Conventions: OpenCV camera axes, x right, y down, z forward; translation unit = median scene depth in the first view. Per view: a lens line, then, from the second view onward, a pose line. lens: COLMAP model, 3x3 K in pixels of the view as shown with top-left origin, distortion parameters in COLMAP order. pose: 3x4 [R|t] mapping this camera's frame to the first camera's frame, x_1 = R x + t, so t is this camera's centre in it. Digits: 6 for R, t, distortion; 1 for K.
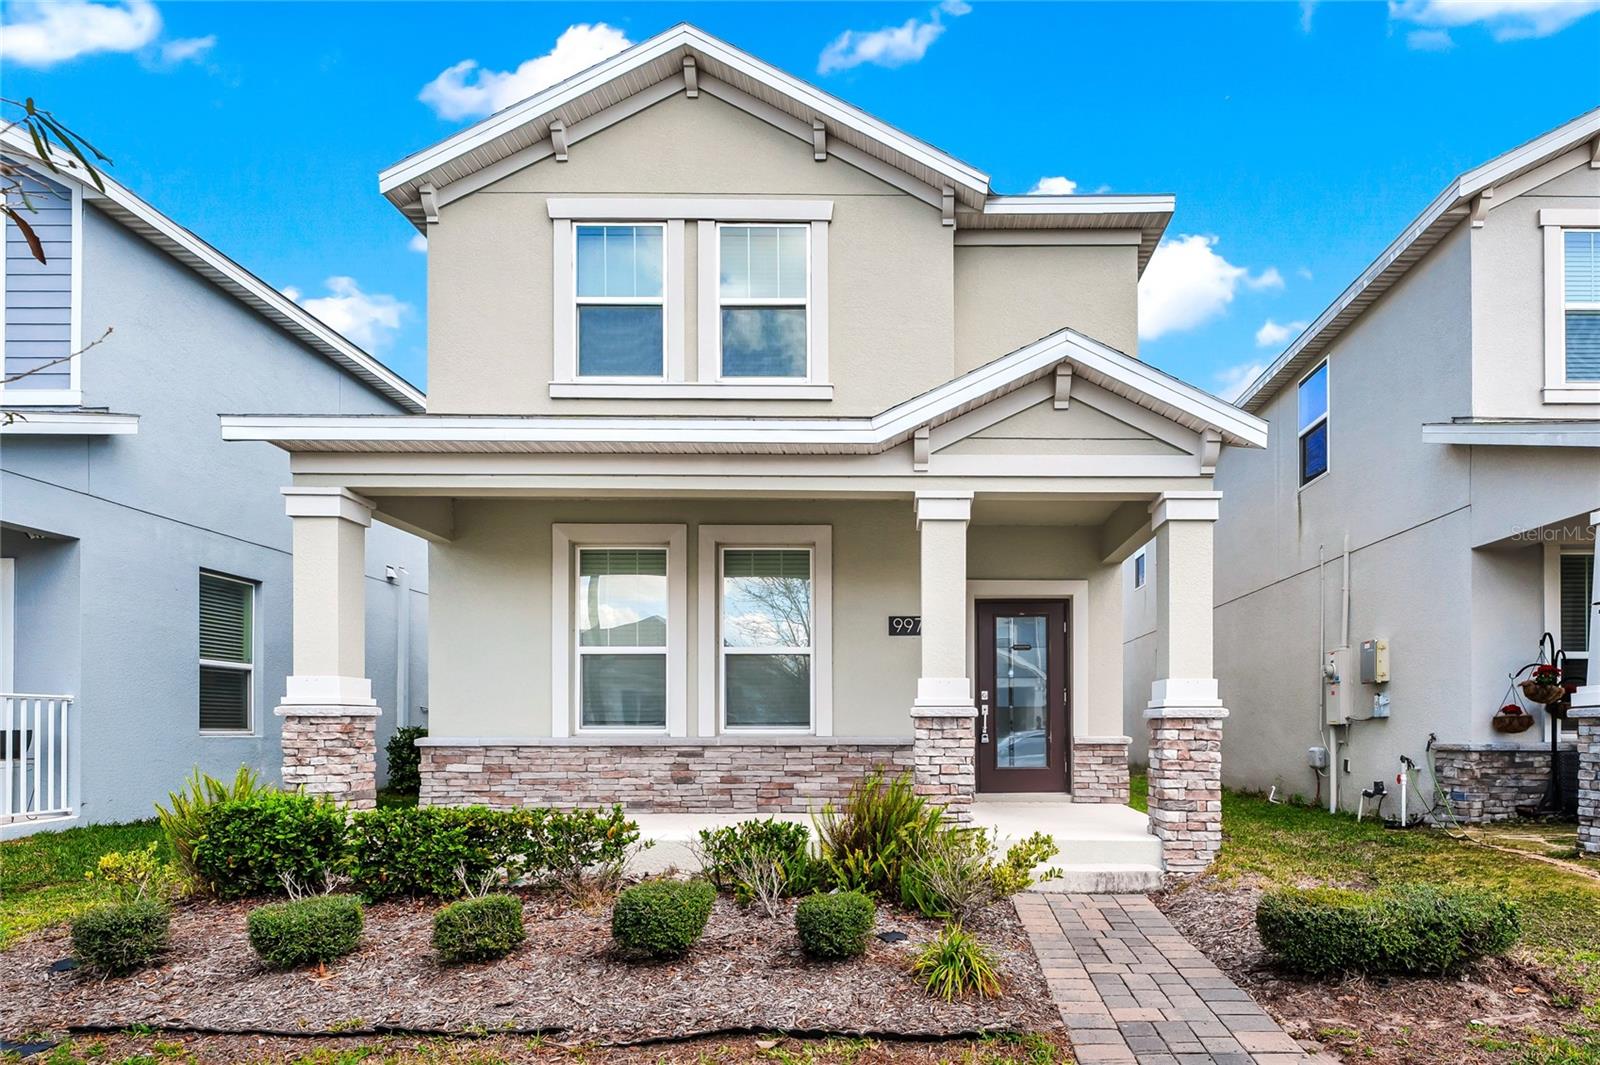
lens RADIAL K [[652.8, 0, 798.9], [0, 652.8, 533.9], [0, 0, 1]] dist [-0.000133, -0.000214]
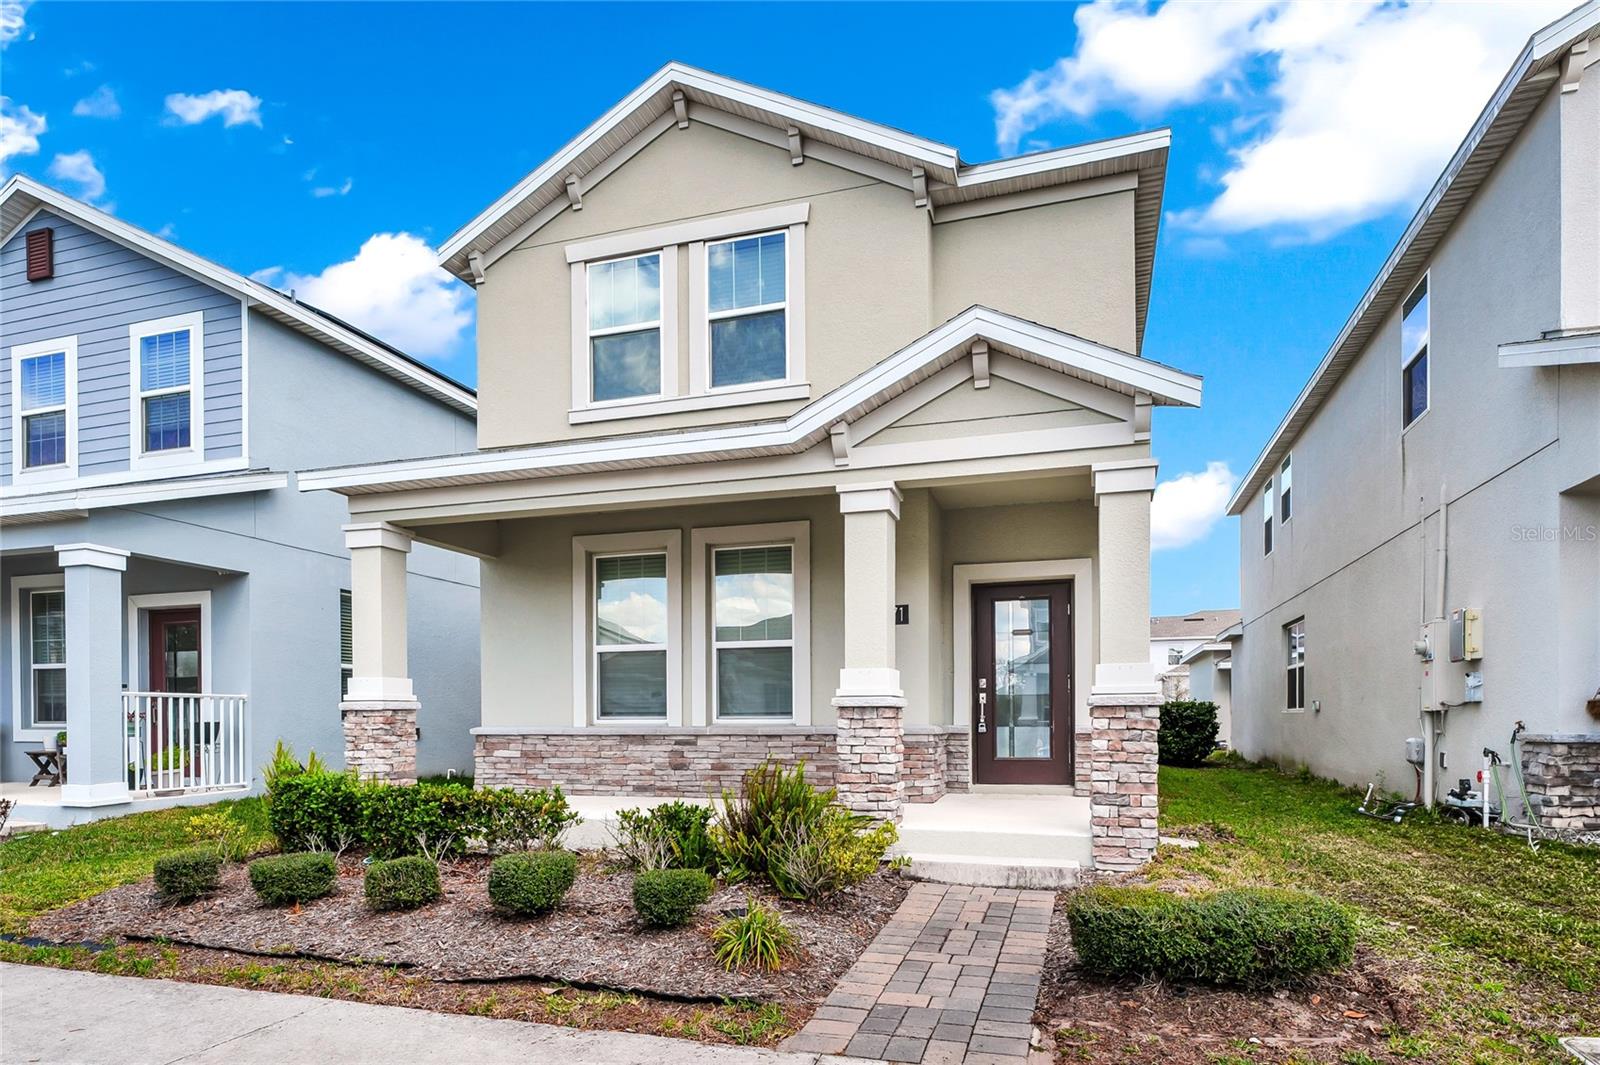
lens RADIAL K [[659.3, 0, 799.3], [0, 659.3, 519.4], [0, 0, 1]] dist [-0.000135, -0.000059]
pose [[0.970255, -0.073574, -0.230634, 0.295026], [0.072950, 0.997272, -0.011245, -0.004674], [0.230833, -0.005914, 0.972976, -0.014983]]
